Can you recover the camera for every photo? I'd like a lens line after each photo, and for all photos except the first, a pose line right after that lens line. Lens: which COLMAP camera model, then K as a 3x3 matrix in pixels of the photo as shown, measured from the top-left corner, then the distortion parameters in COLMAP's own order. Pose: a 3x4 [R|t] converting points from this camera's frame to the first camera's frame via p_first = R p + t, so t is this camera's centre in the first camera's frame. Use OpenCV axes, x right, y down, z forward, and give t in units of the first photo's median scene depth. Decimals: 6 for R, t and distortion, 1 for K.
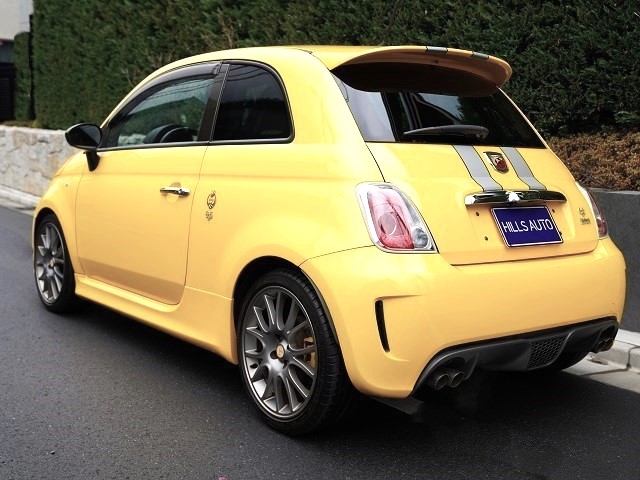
lens RADIAL K [[784.7, 0, 320.0], [0, 784.7, 240.0], [0, 0, 1]] dist [0.017183, 0.317995]
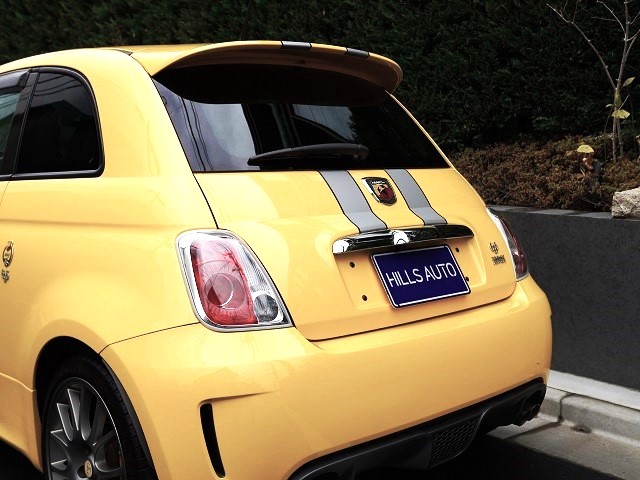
lens RADIAL K [[731.4, 0, 320.0], [0, 731.4, 240.0], [0, 0, 1]] dist [0.010232, 0.232747]
pose [[0.997370, -0.044545, 0.057171, 0.107086], [0.044690, 0.999000, -0.001263, -0.045866], [-0.057057, 0.003815, 0.998364, 0.256462]]
